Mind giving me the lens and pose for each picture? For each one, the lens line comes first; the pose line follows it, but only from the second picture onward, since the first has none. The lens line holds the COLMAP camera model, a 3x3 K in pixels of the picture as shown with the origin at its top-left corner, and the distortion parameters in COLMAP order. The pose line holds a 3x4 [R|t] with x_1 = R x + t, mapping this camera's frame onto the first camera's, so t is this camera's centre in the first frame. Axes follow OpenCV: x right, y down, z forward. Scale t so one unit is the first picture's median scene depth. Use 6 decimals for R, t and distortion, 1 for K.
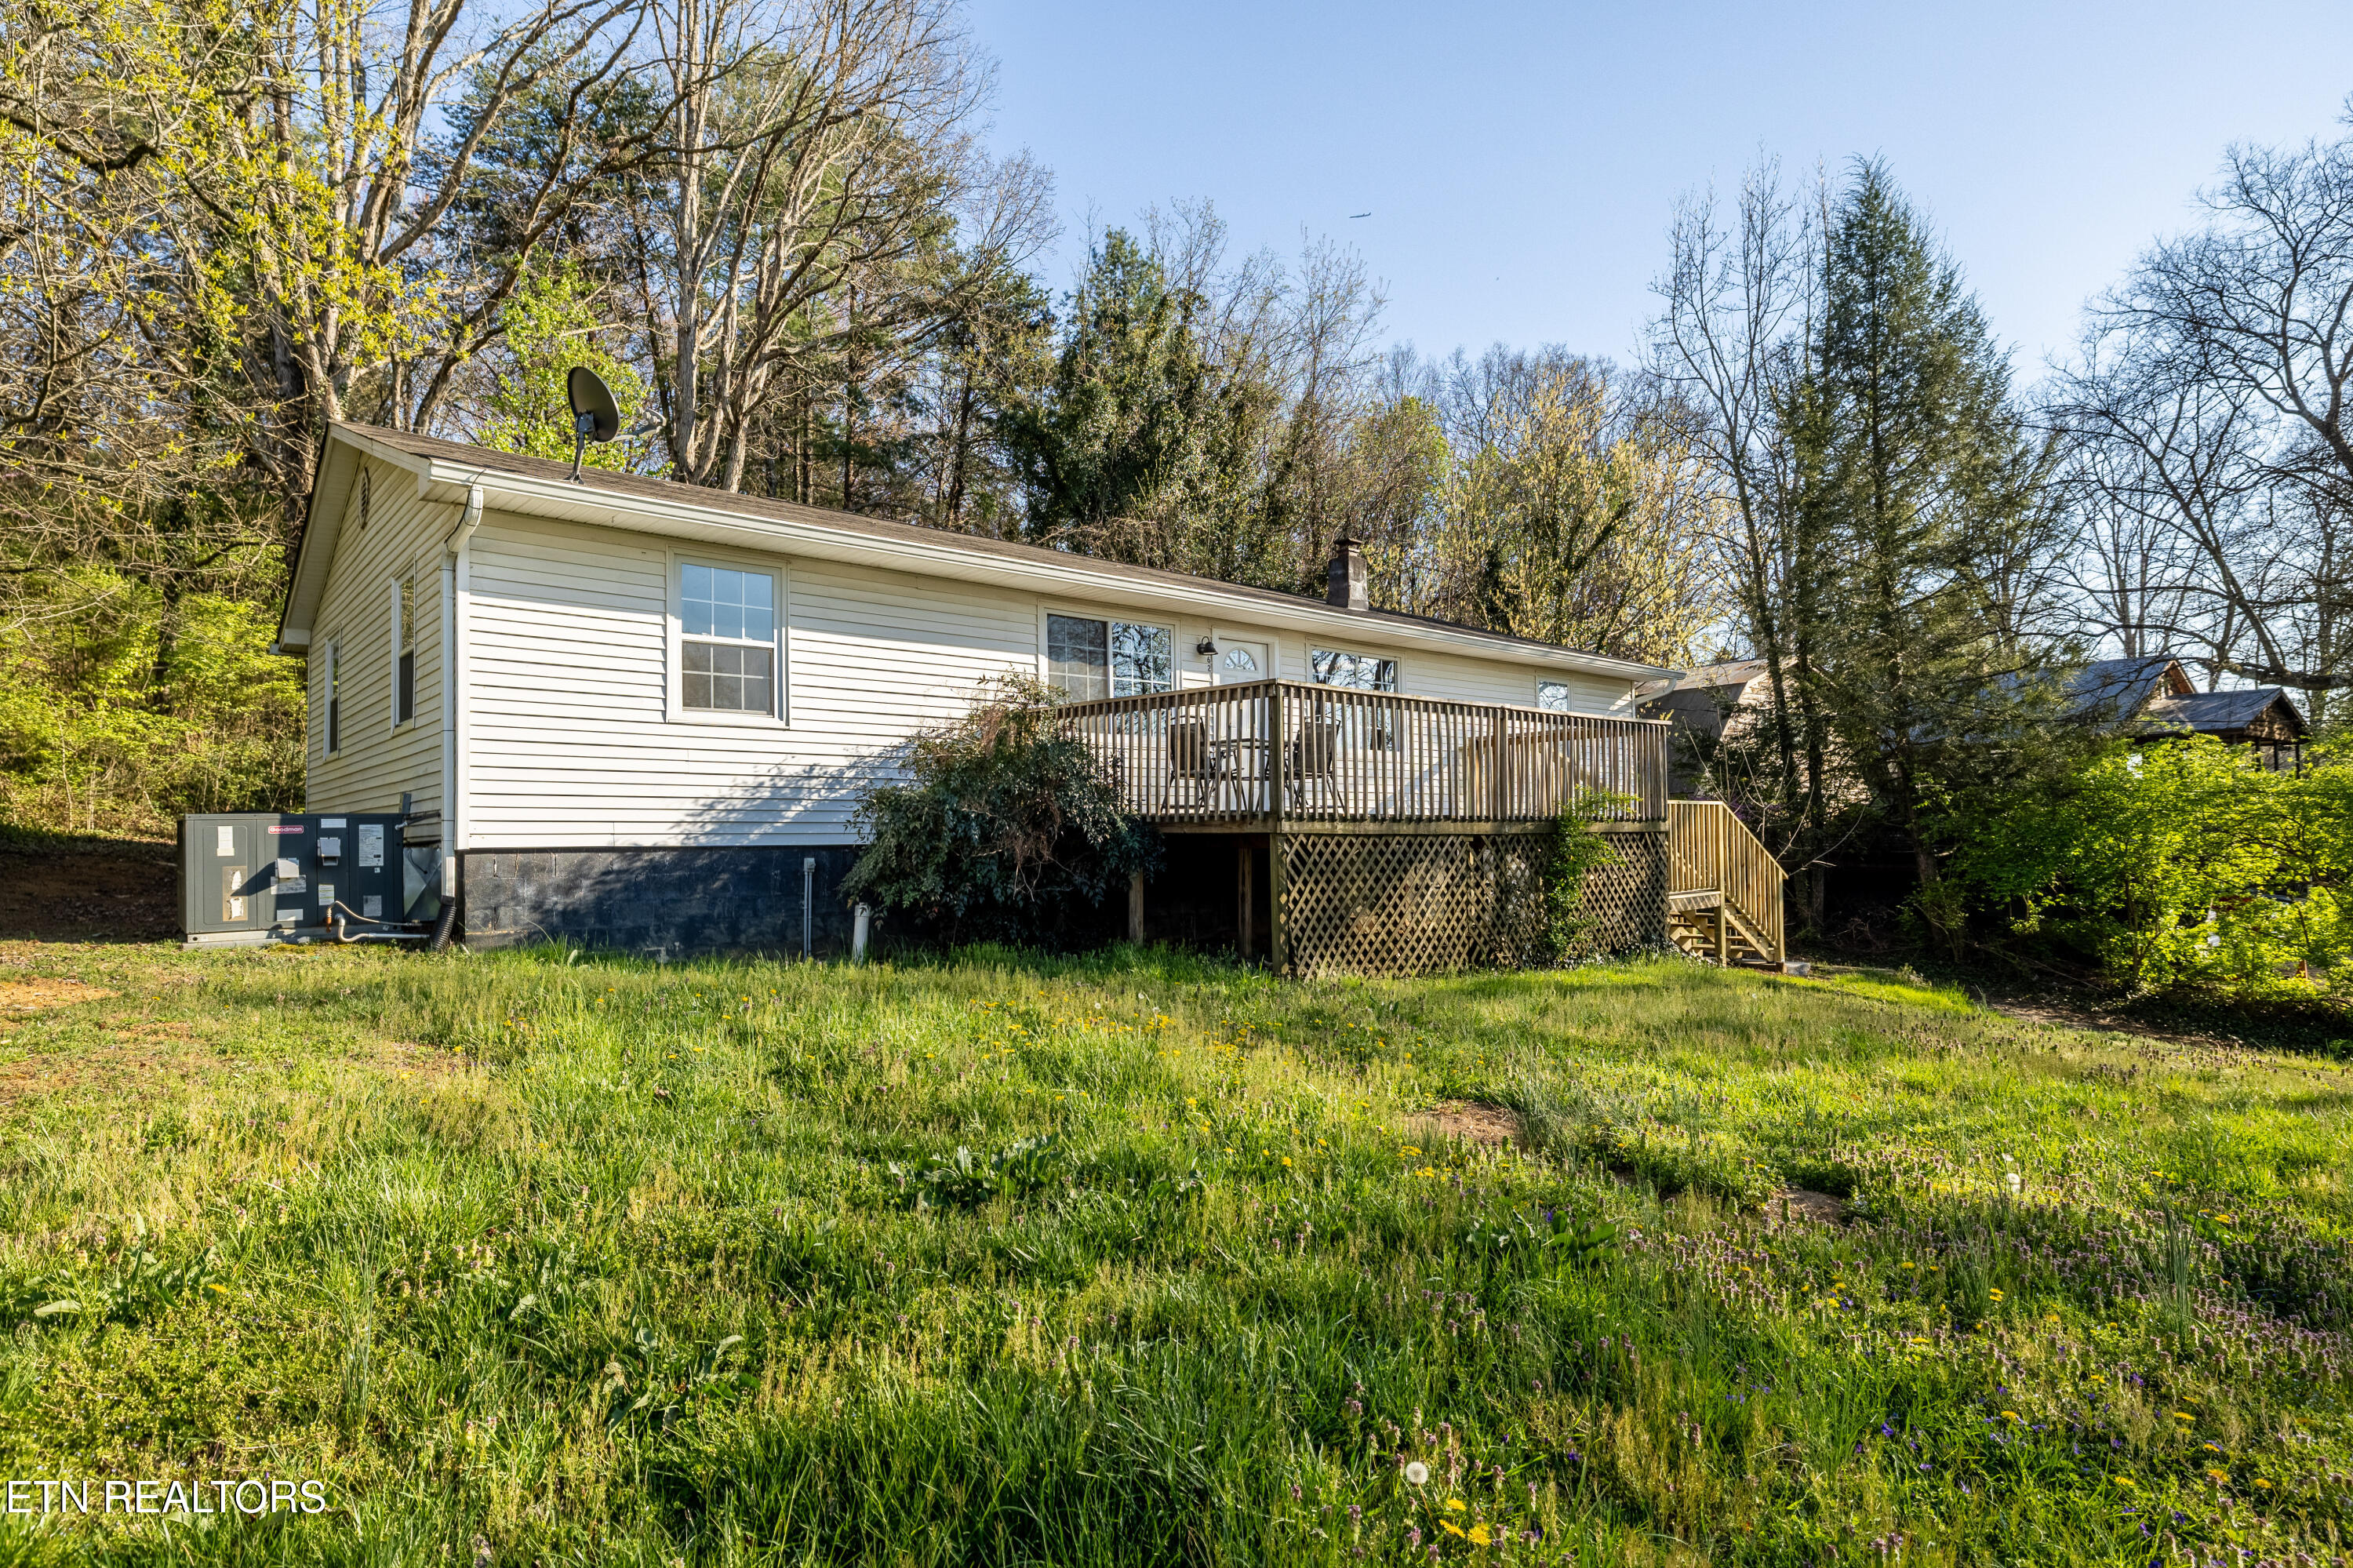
lens RADIAL K [[1237.5, 0, 1164.1], [0, 1237.5, 838.8], [0, 0, 1]] dist [0.001112, 0.000276]
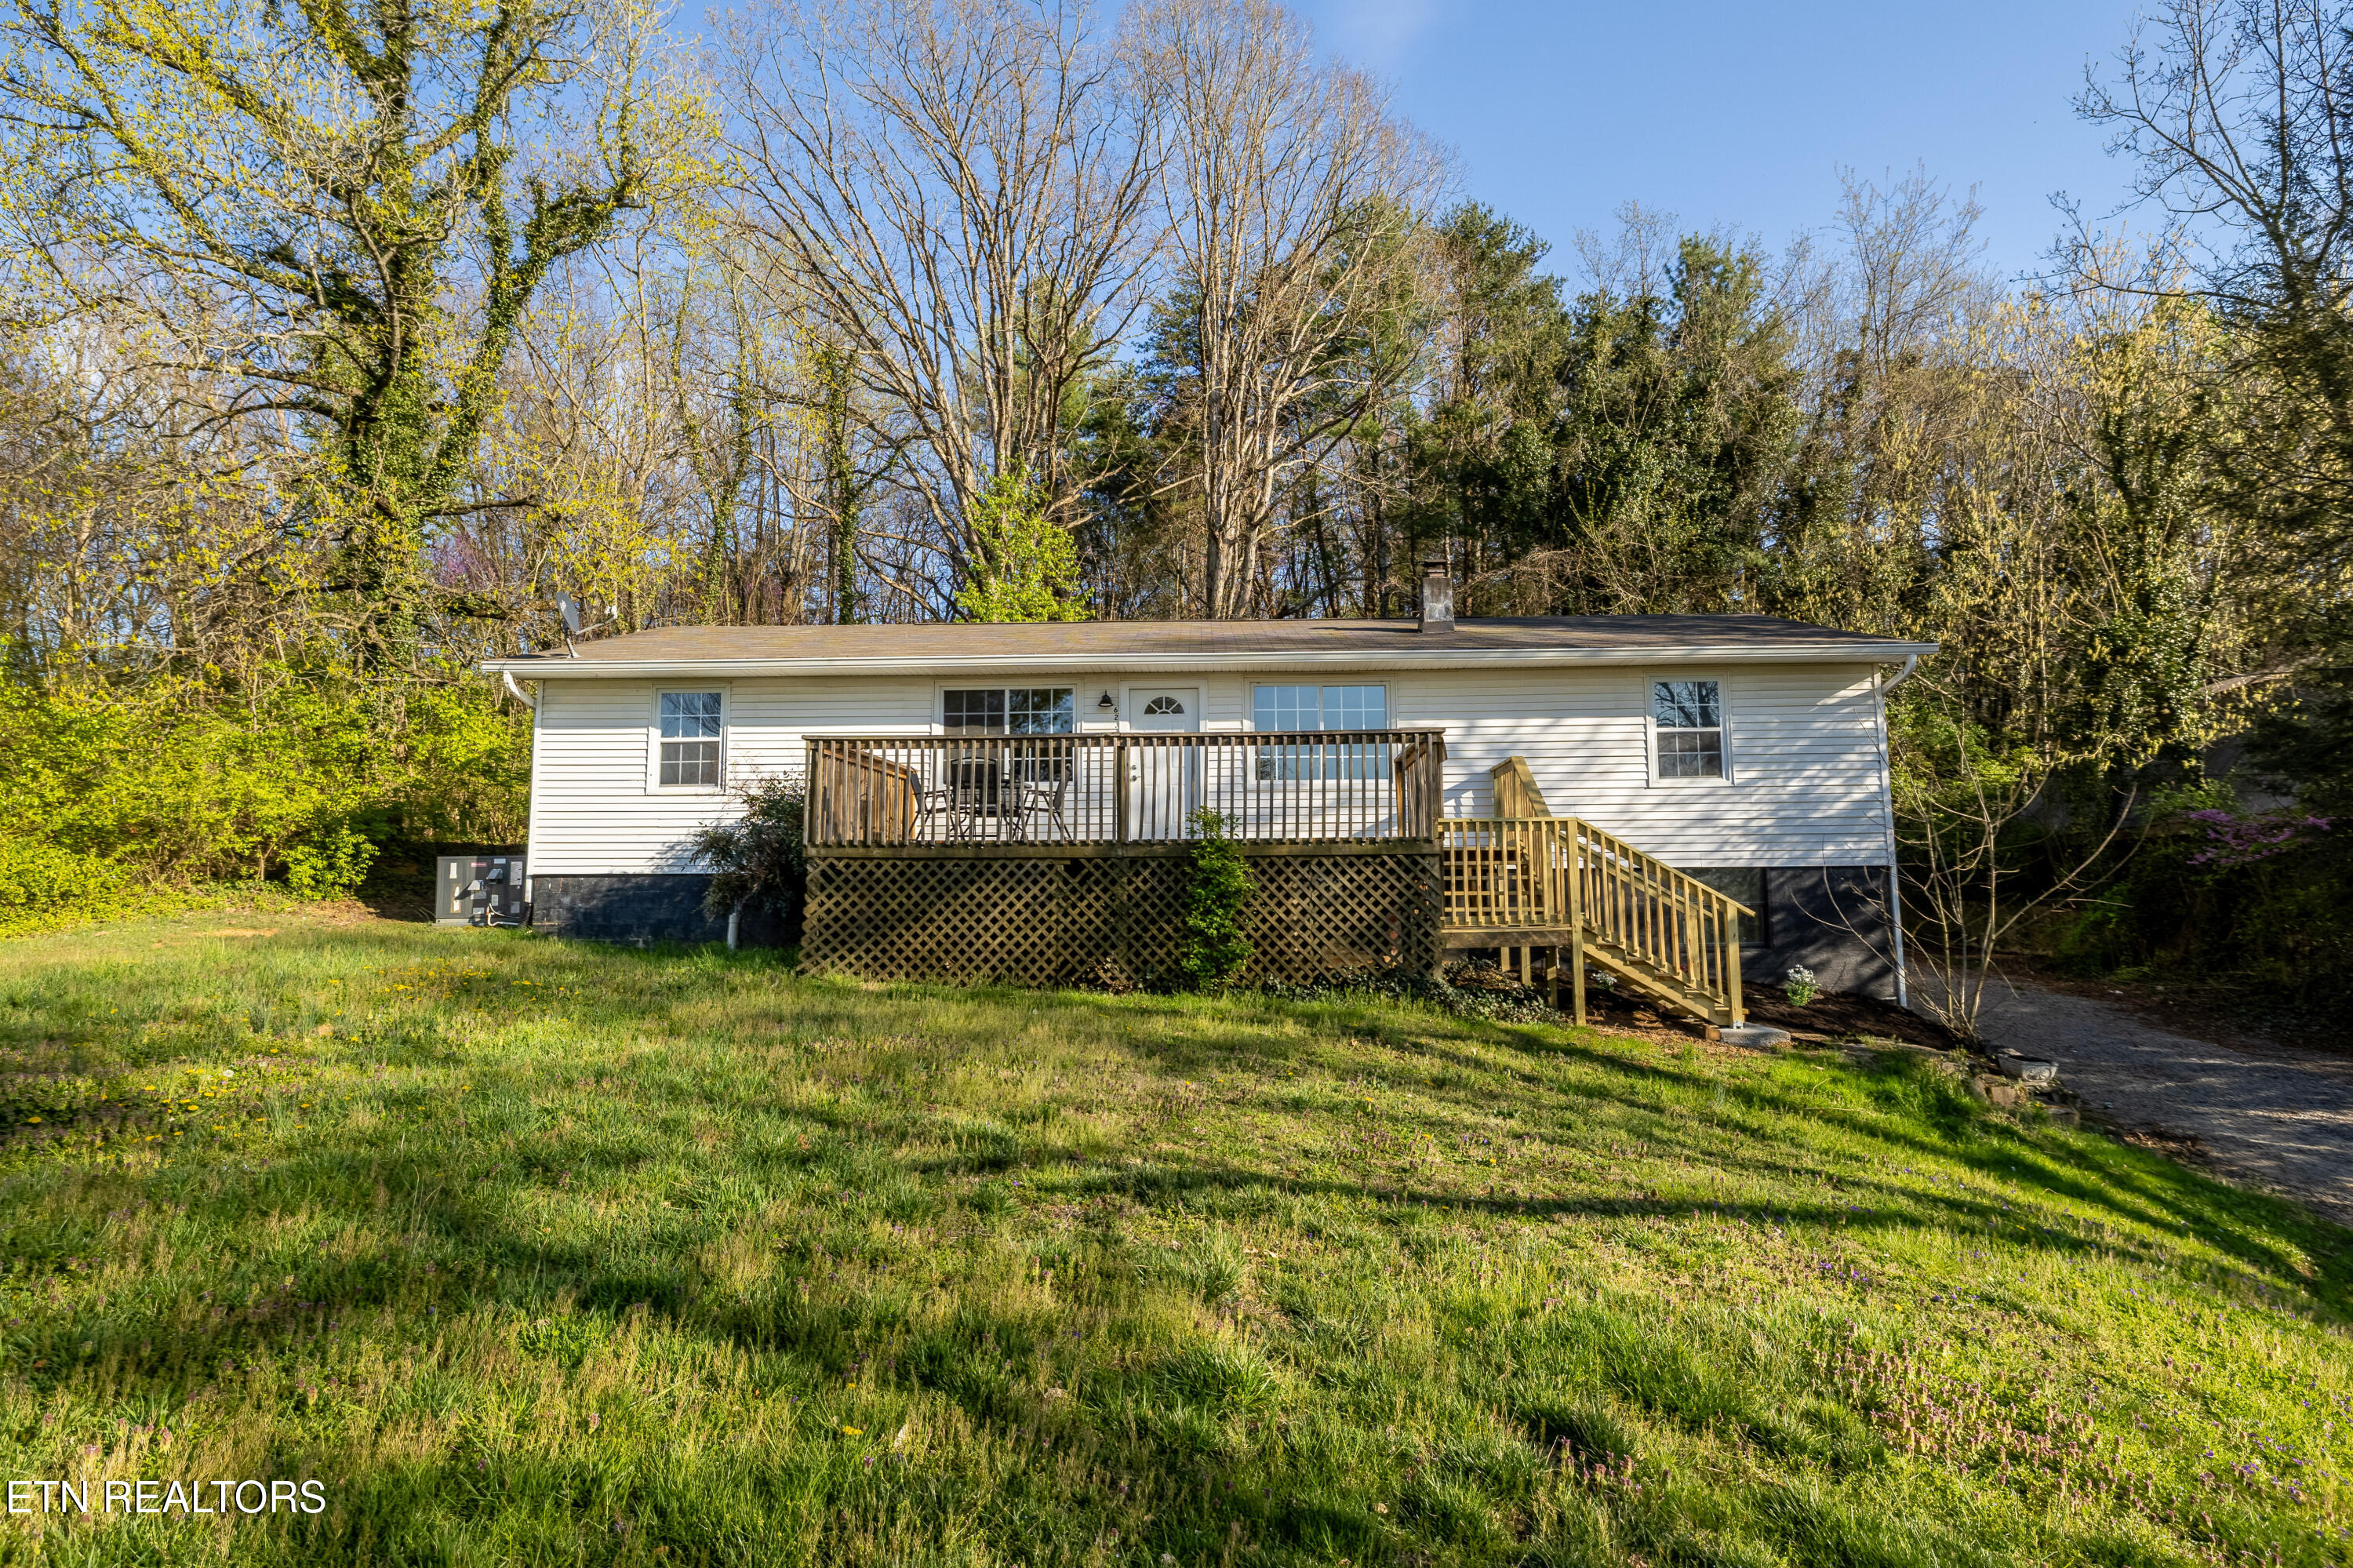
lens RADIAL K [[1237.5, 0, 1177.4], [0, 1237.5, 774.5], [0, 0, 1]] dist [0.001112, 0.000276]
pose [[0.726255, -0.065377, -0.684310, 1.147006], [-0.002751, 0.995183, -0.097996, 0.031961], [0.687420, 0.073053, 0.722577, 0.316997]]
